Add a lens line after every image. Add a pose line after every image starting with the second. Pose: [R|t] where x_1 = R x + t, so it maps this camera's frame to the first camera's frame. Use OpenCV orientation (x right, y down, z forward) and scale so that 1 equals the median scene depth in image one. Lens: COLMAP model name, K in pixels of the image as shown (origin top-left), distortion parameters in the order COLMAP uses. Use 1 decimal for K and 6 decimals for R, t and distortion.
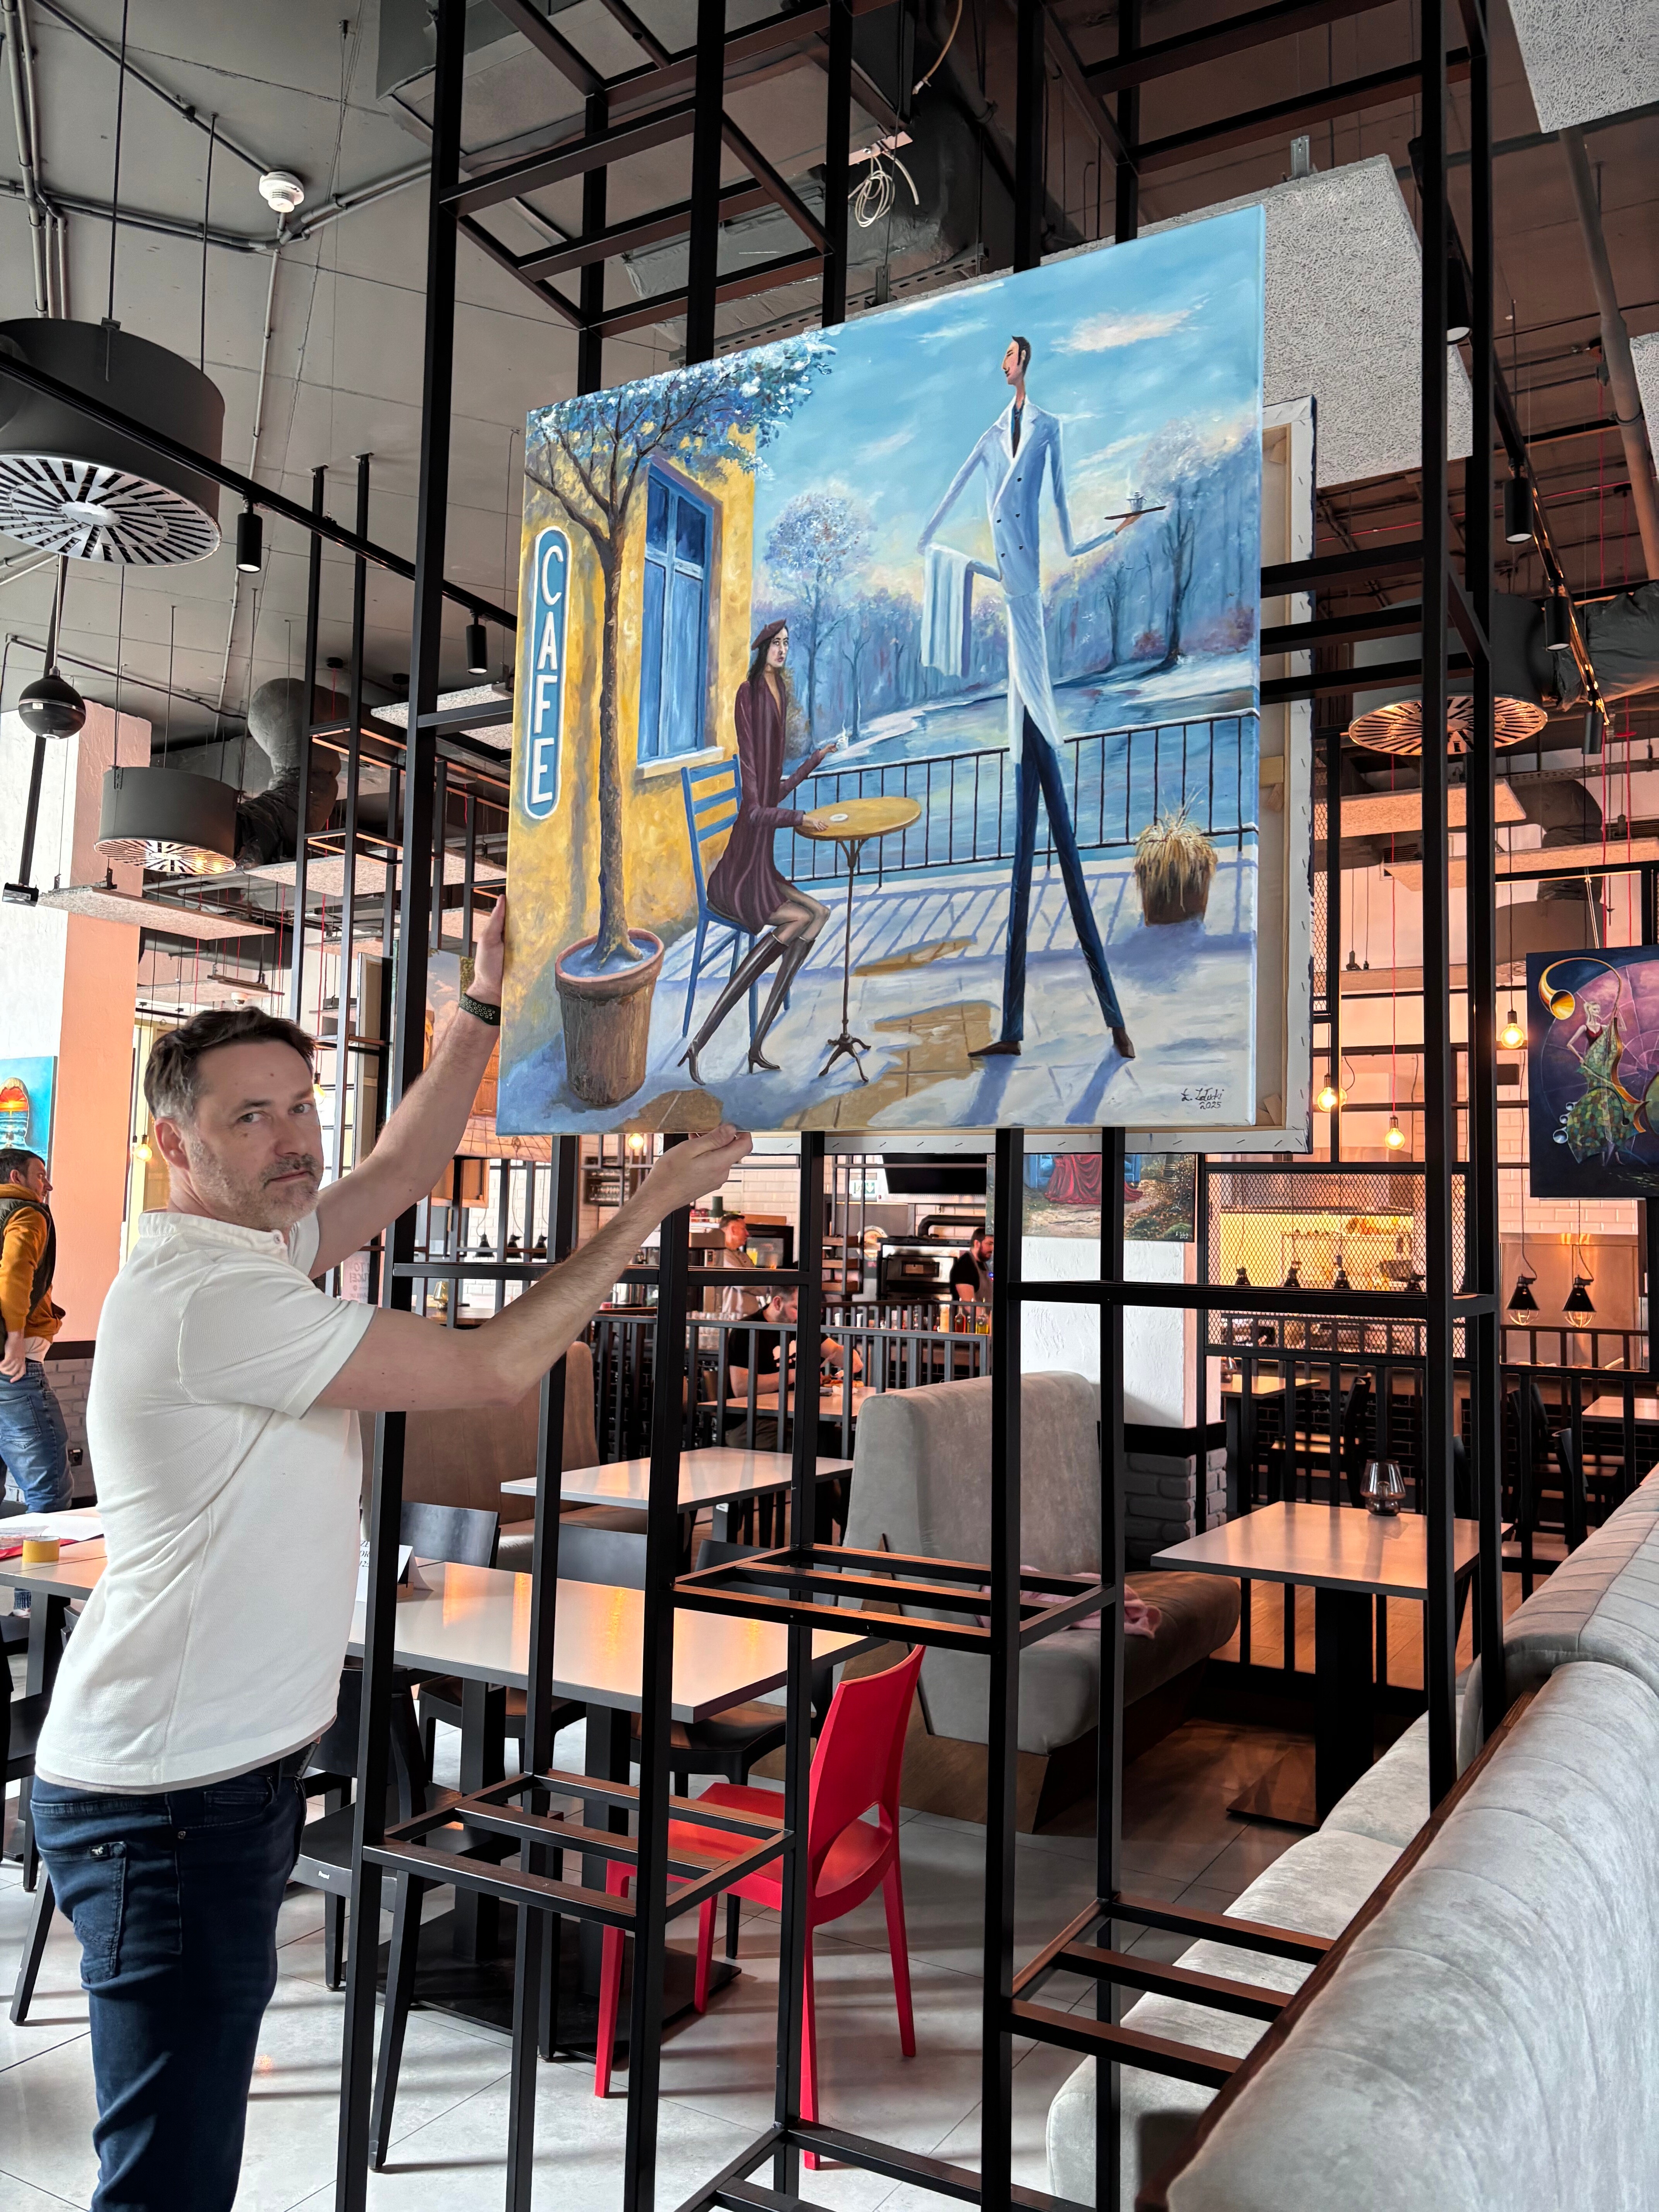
lens RADIAL K [[1693.7, 0, 879.0], [0, 1693.7, 1053.3], [0, 0, 1]] dist [0.069834, -0.070865]
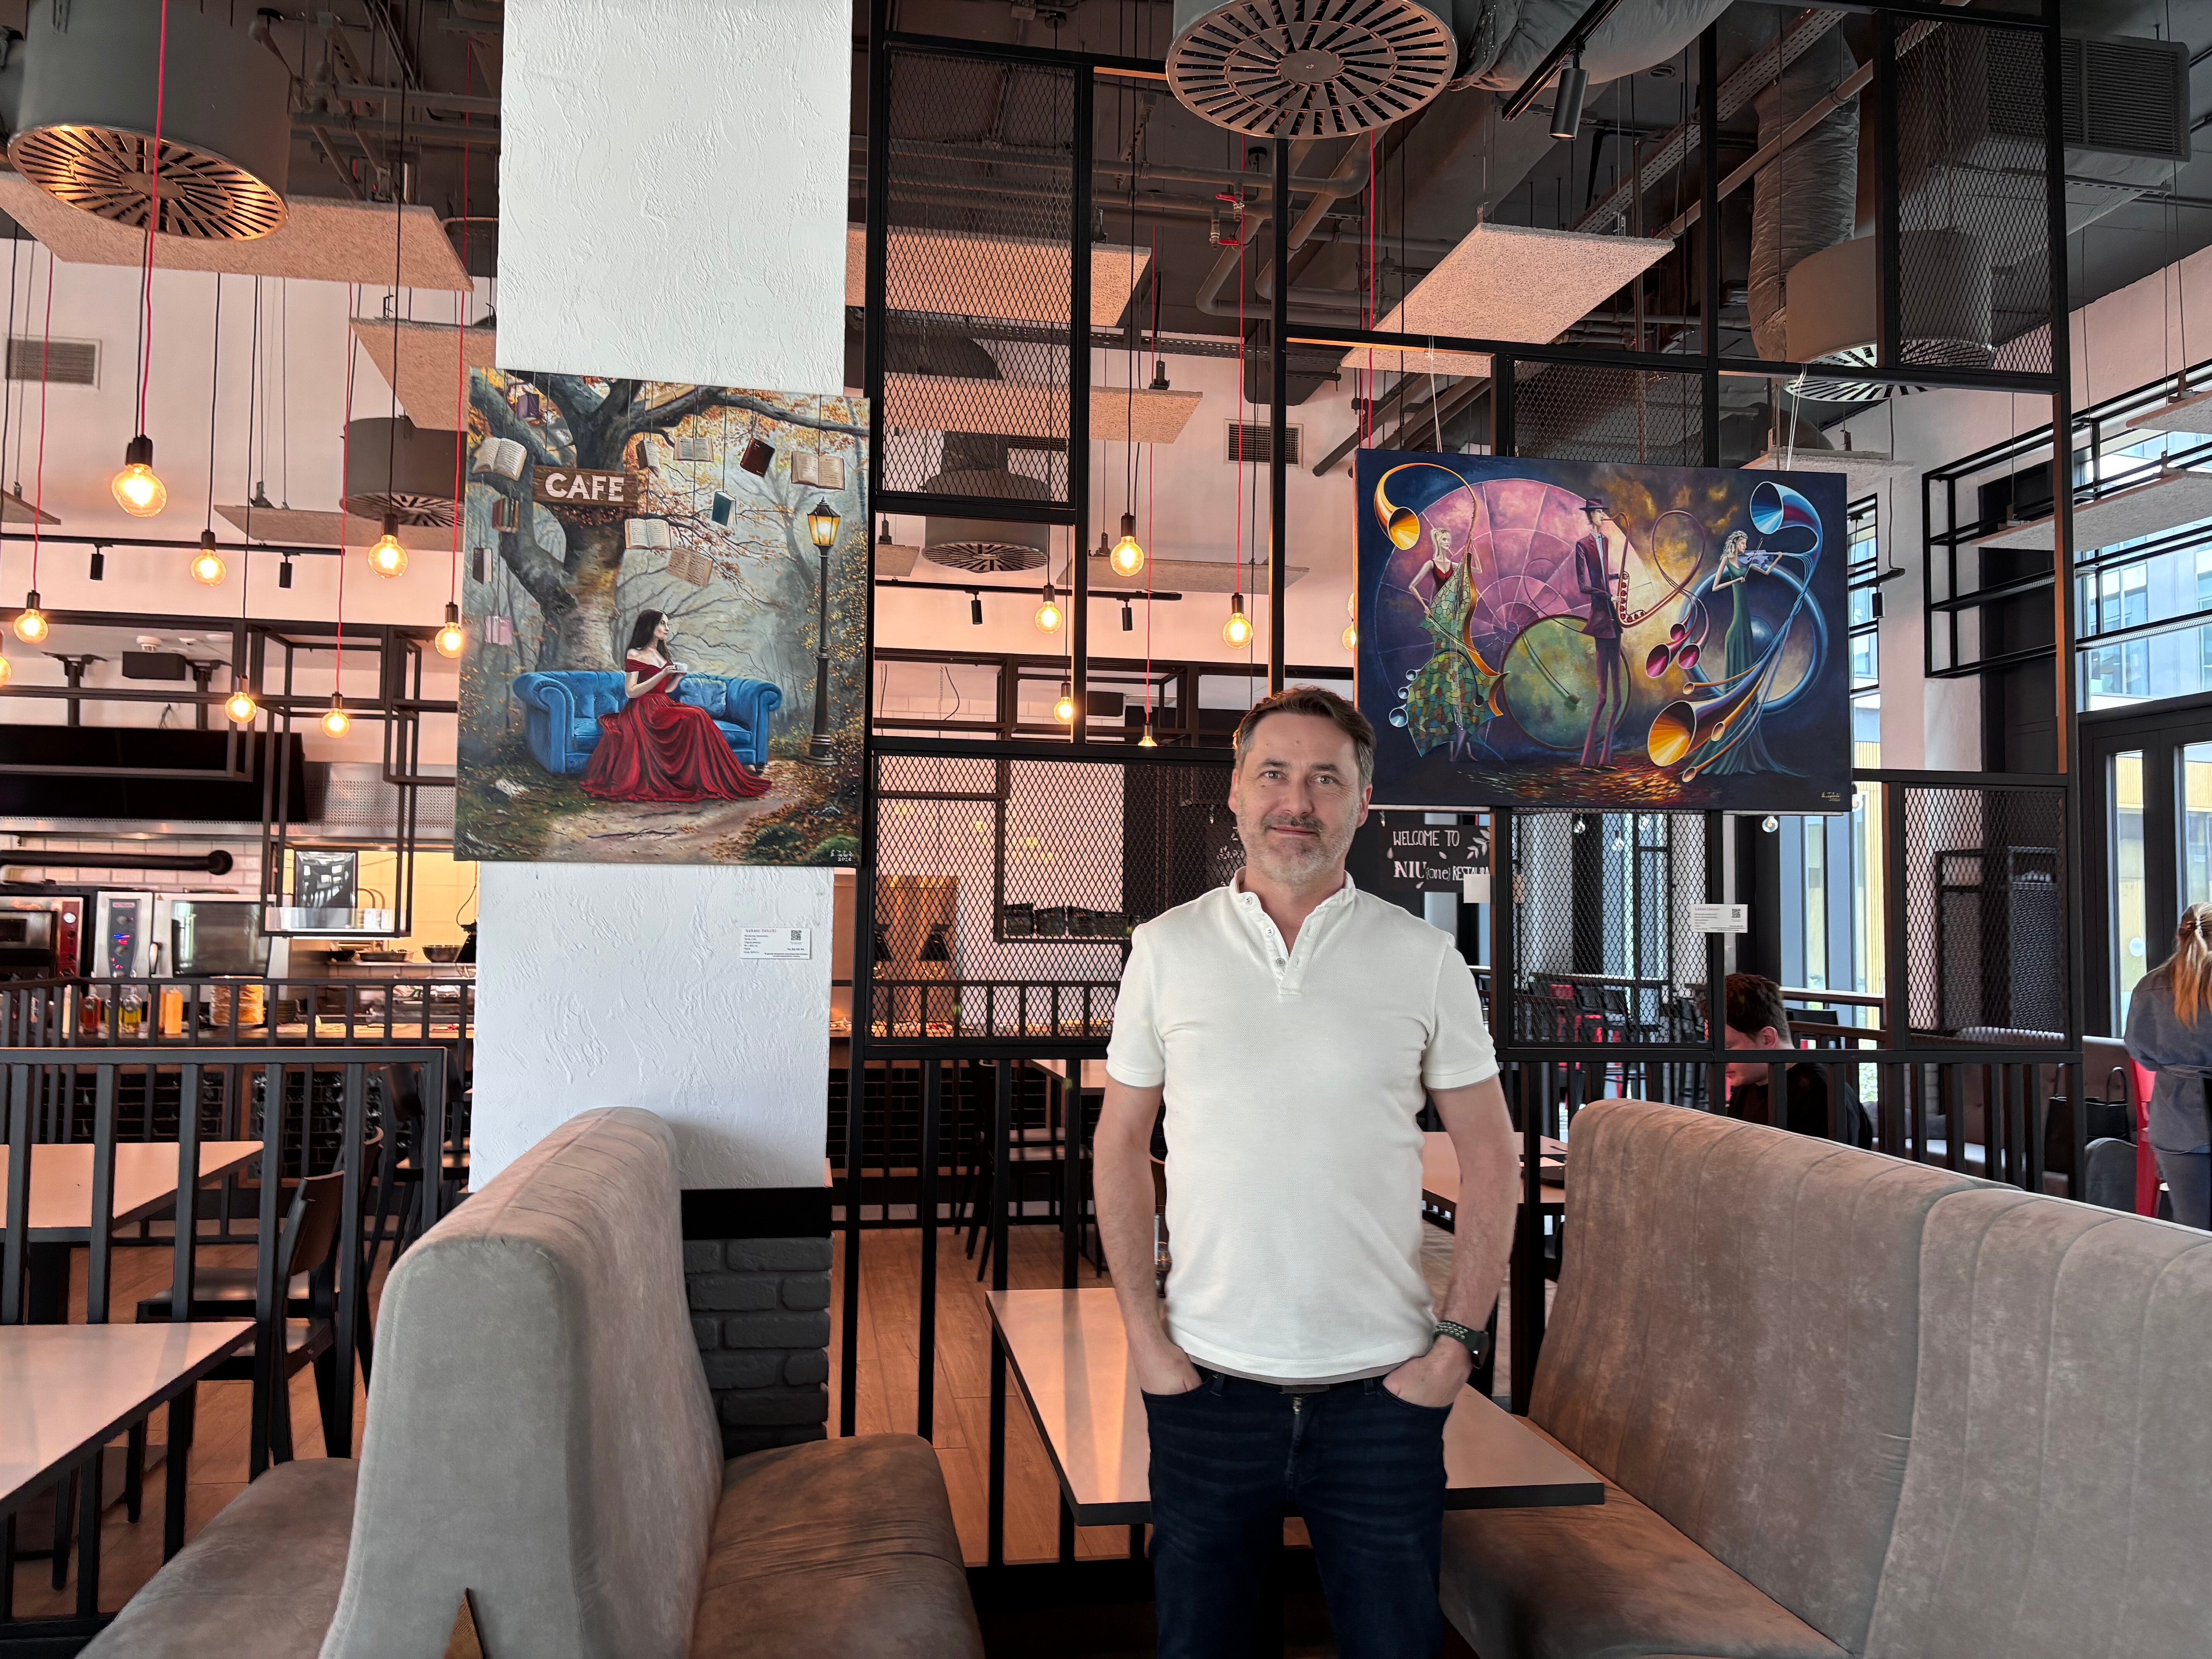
lens RADIAL K [[1693.7, 0, 1144.0], [0, 1693.7, 825.8], [0, 0, 1]] dist [0.069834, -0.070865]
pose [[0.783204, 0.020705, 0.621420, -0.285386], [-0.064715, 0.996732, 0.048353, 0.173186], [-0.618388, -0.078085, 0.781984, 1.376039]]
